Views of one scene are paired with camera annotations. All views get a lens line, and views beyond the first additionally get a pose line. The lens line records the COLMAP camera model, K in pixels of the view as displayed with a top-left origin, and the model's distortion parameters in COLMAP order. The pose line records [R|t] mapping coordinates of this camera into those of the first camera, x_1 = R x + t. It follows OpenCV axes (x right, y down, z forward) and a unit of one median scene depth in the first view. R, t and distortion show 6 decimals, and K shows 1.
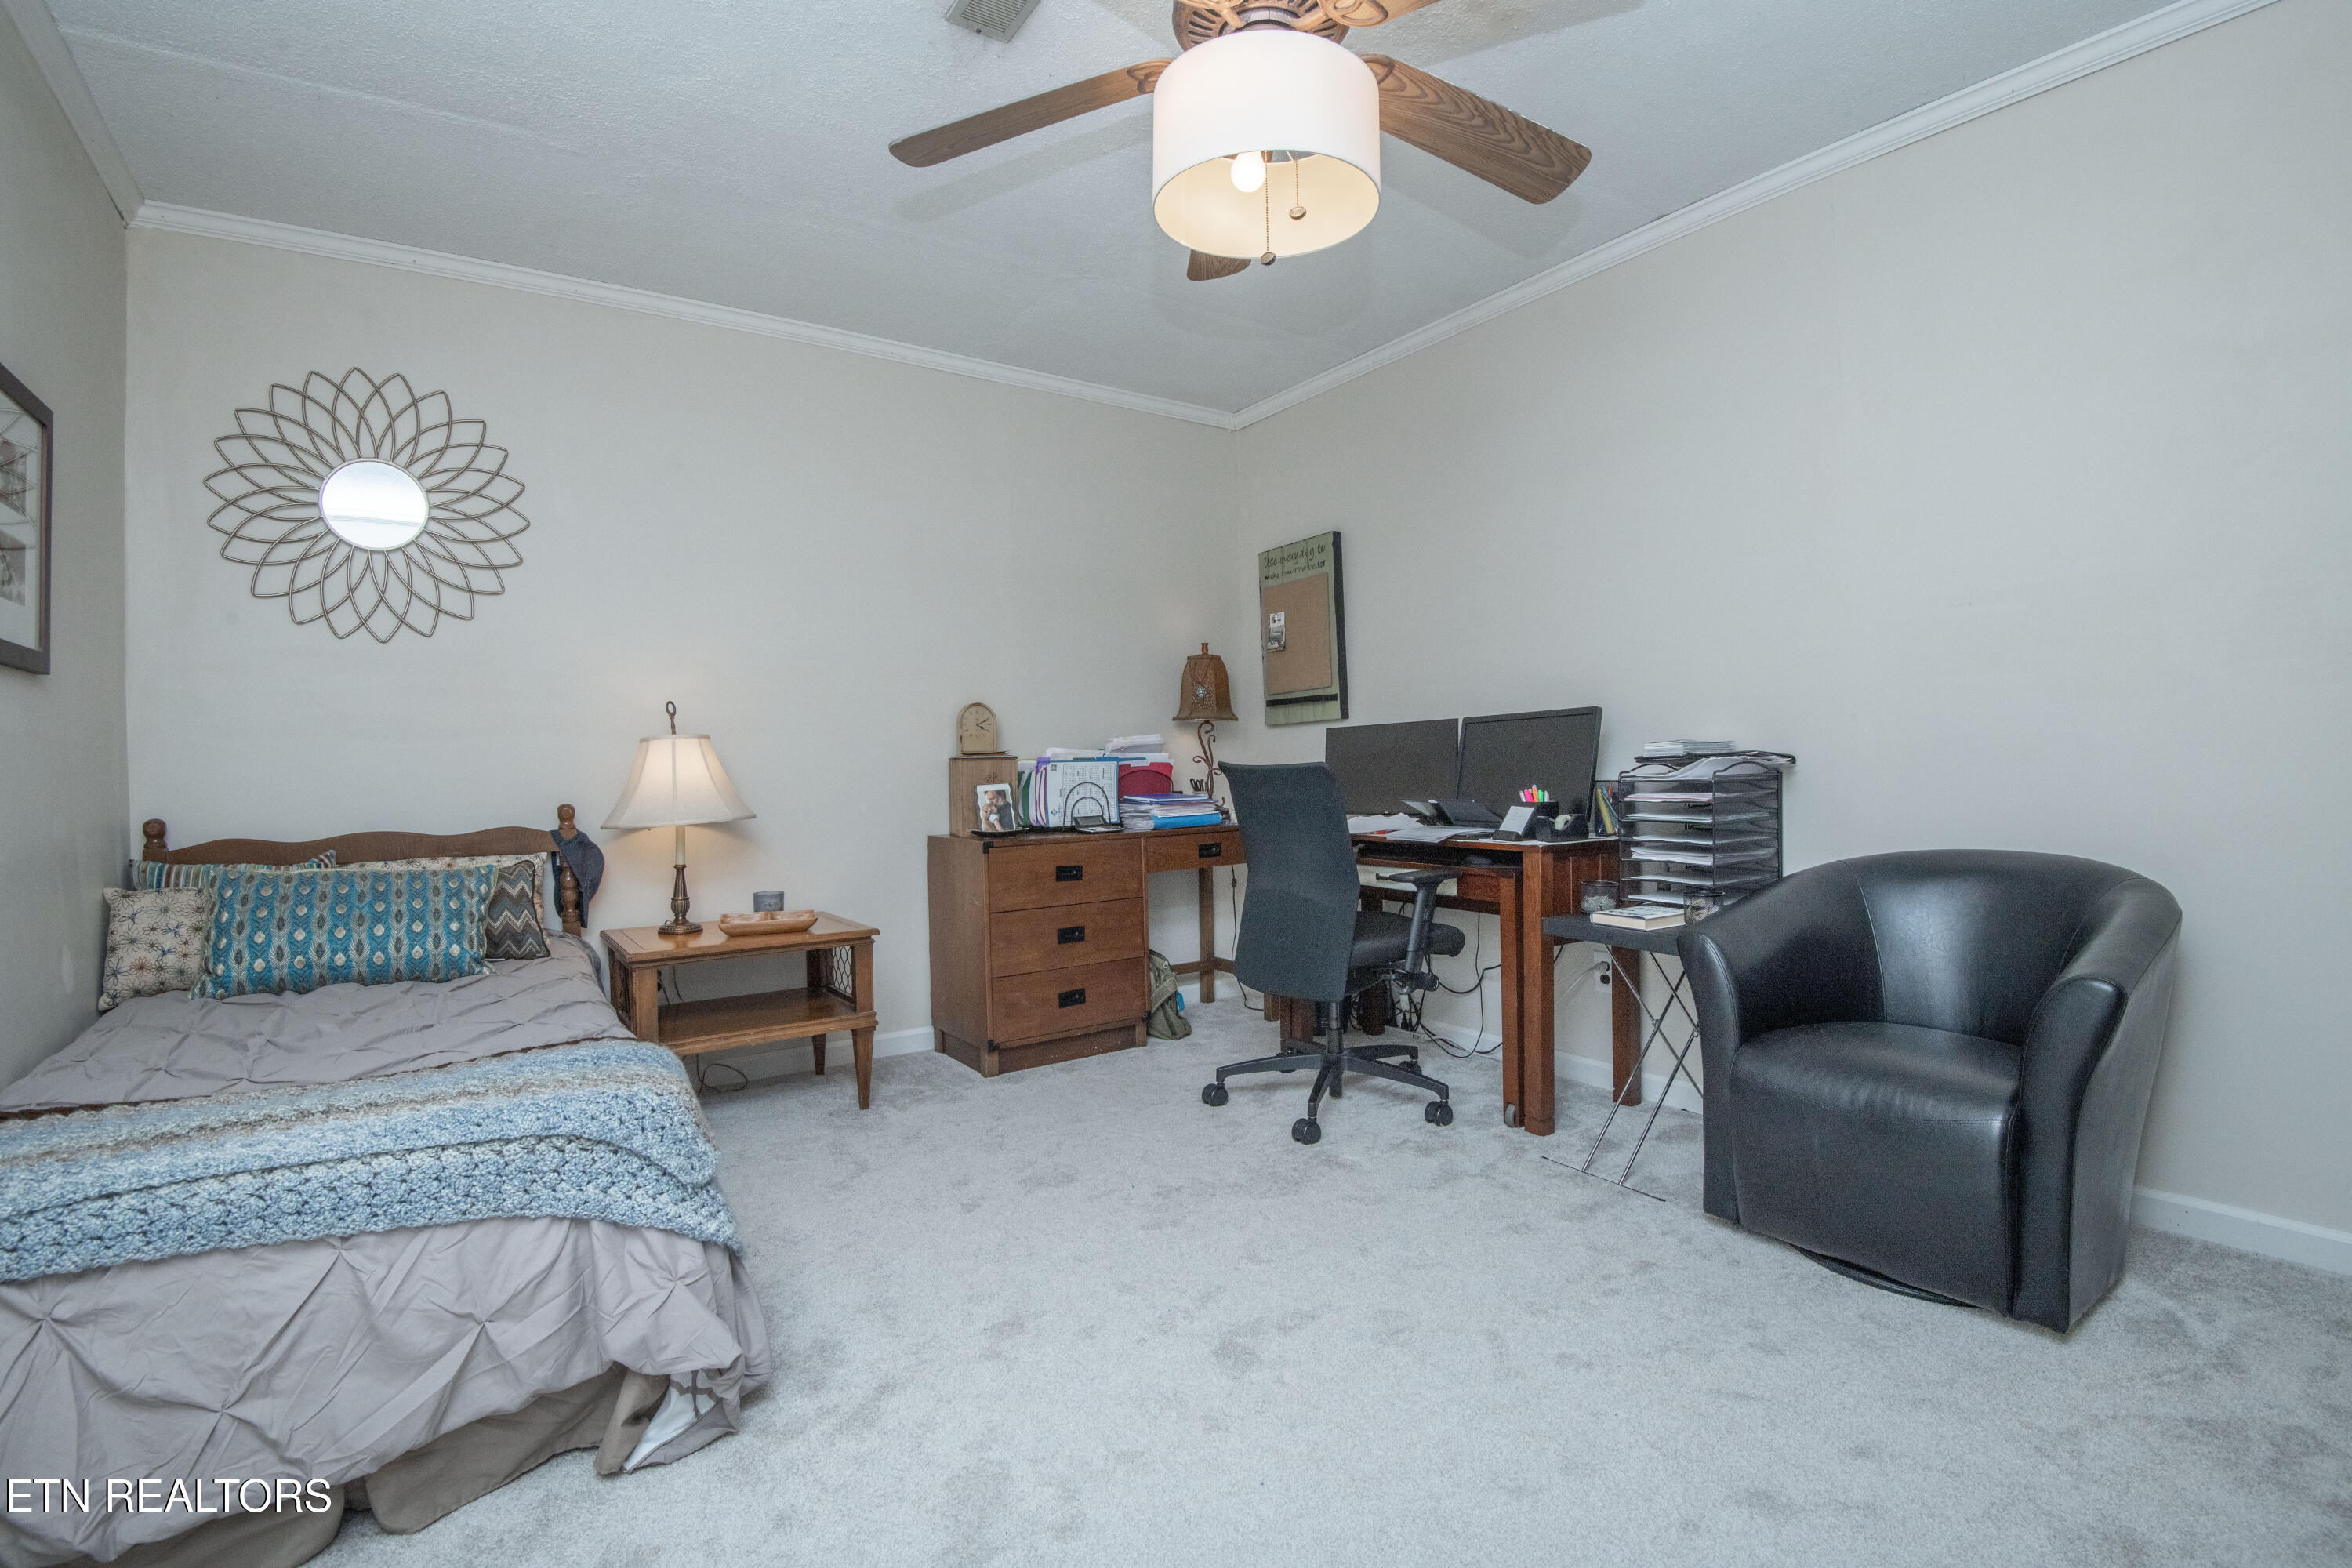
lens RADIAL K [[1083.5, 0, 1200.9], [0, 1083.5, 782.6], [0, 0, 1]] dist [-0.019436, -0.014572]
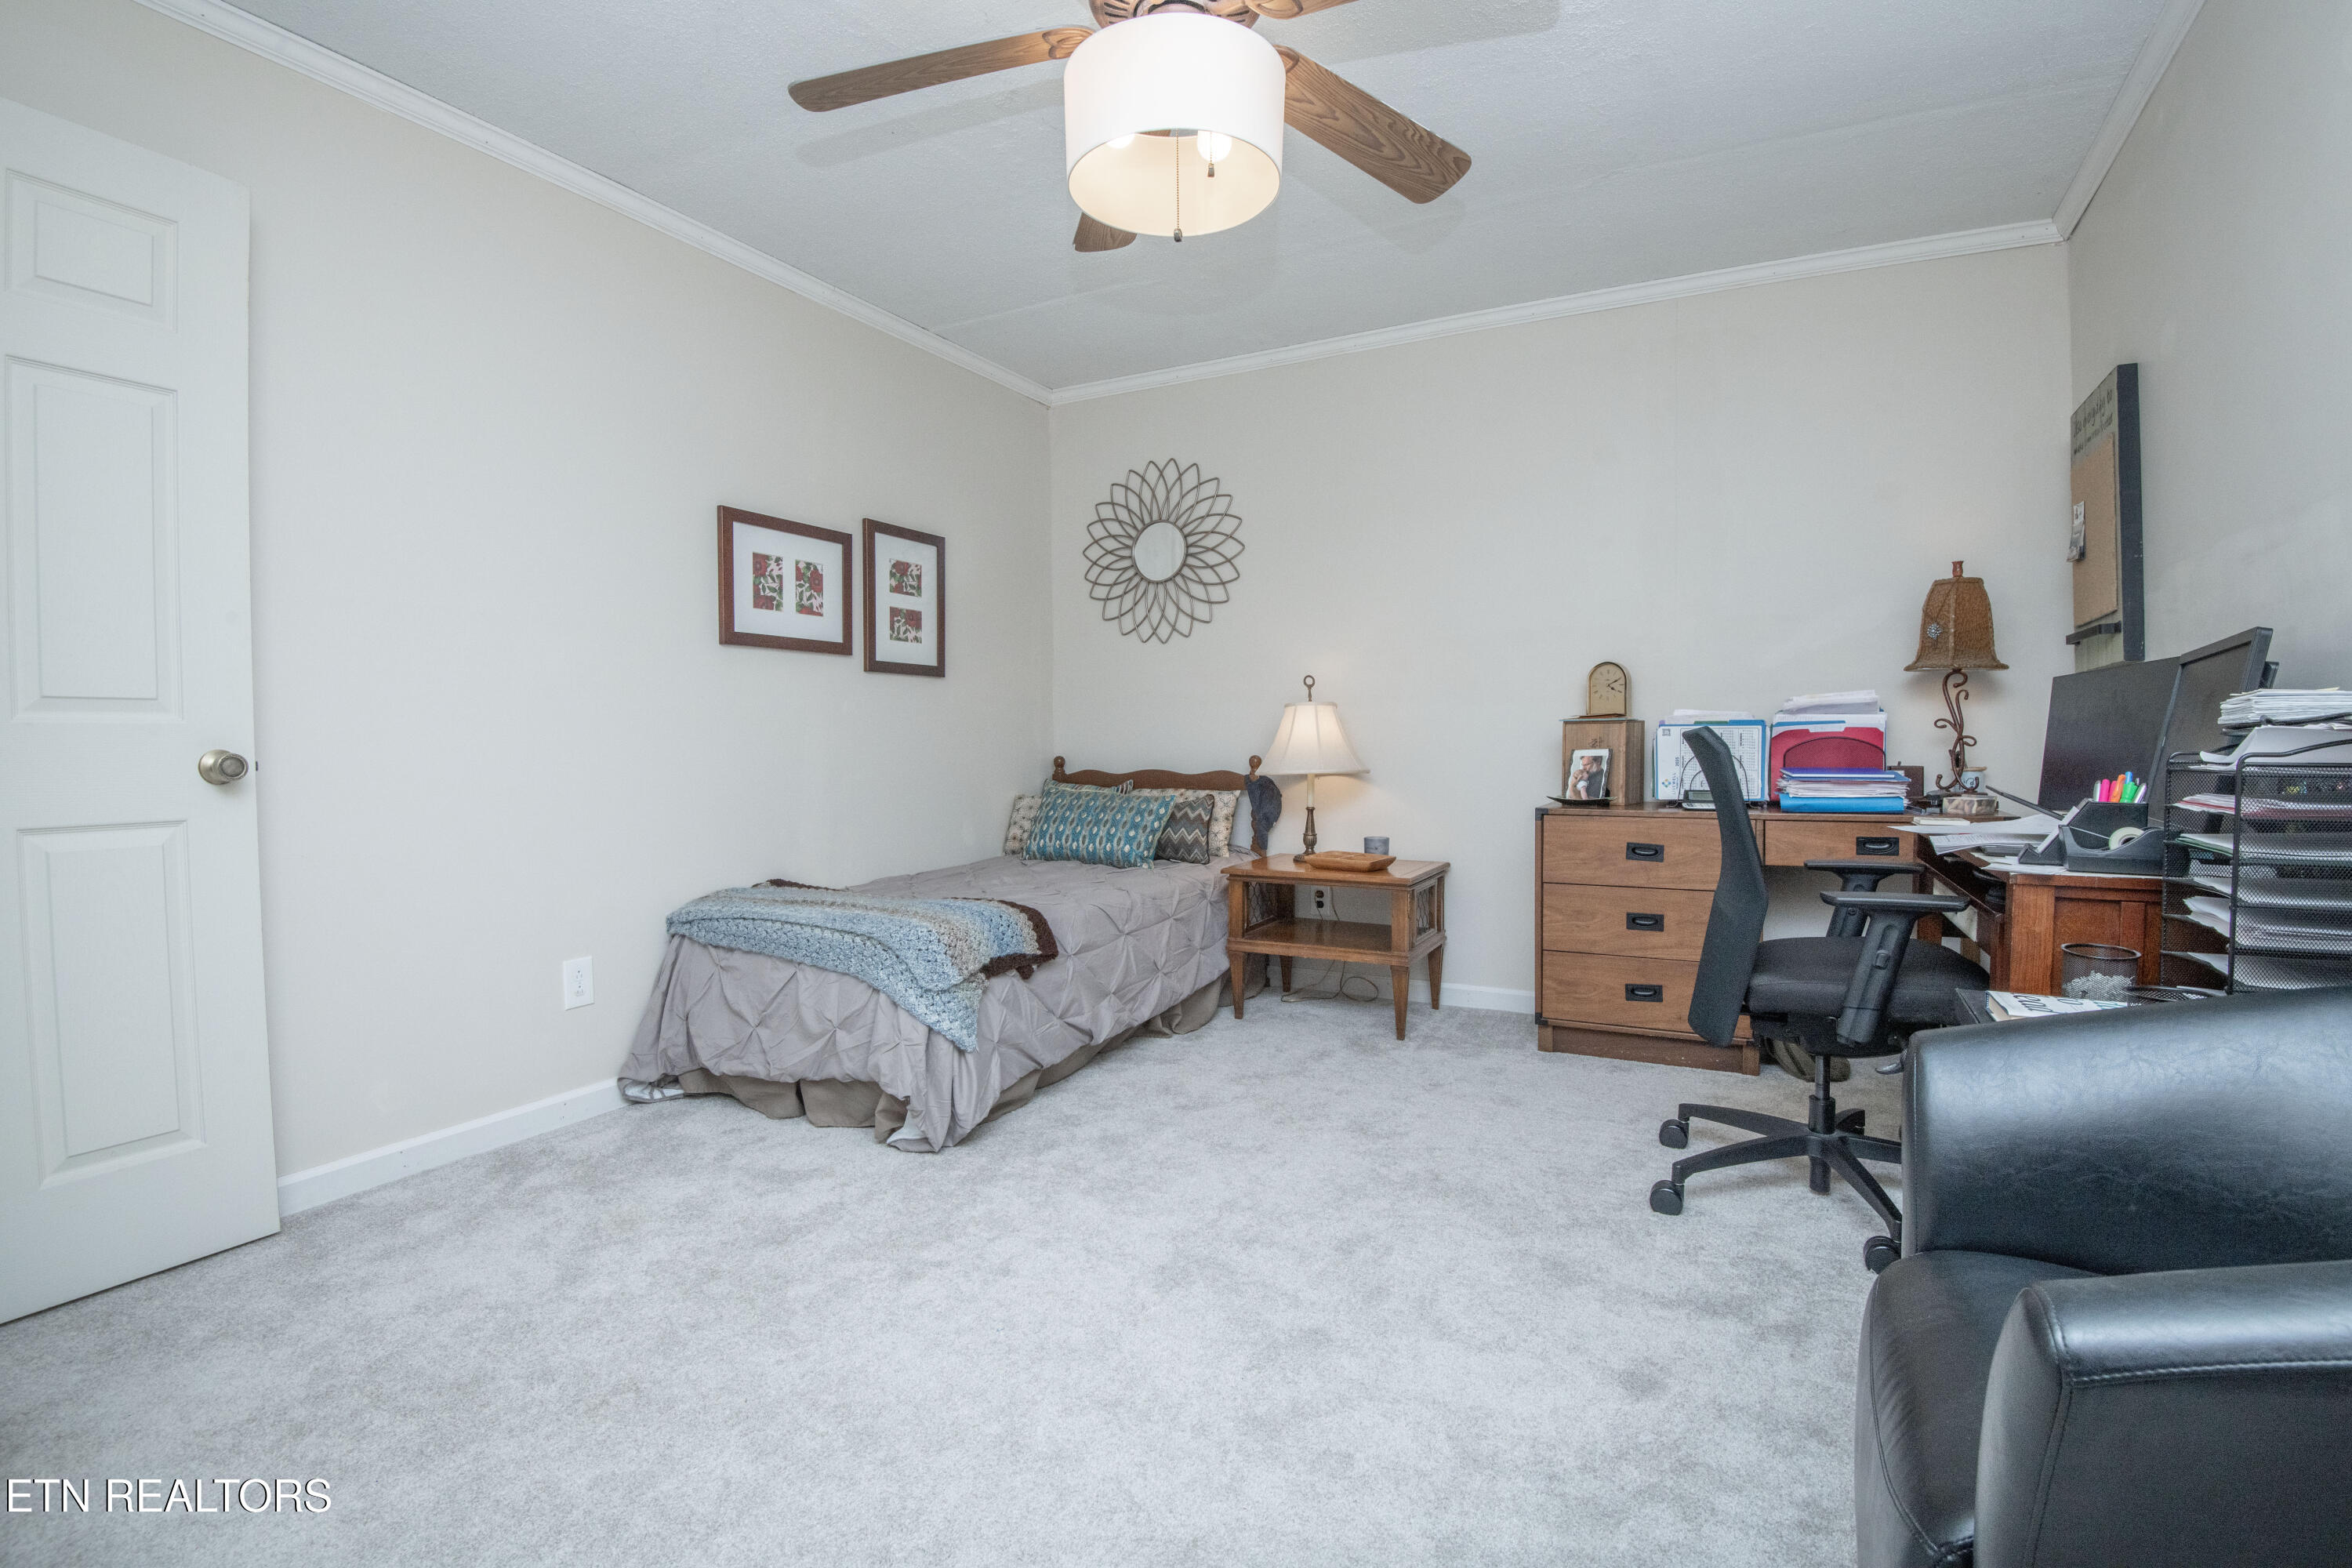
lens RADIAL K [[1083.5, 0, 1183.3], [0, 1083.5, 784.6], [0, 0, 1]] dist [-0.019436, -0.014572]
pose [[0.458259, 0.053886, -0.887184, 0.600823], [-0.018807, 0.998525, 0.050934, -0.011318], [0.888620, -0.006656, 0.458597, 0.322616]]
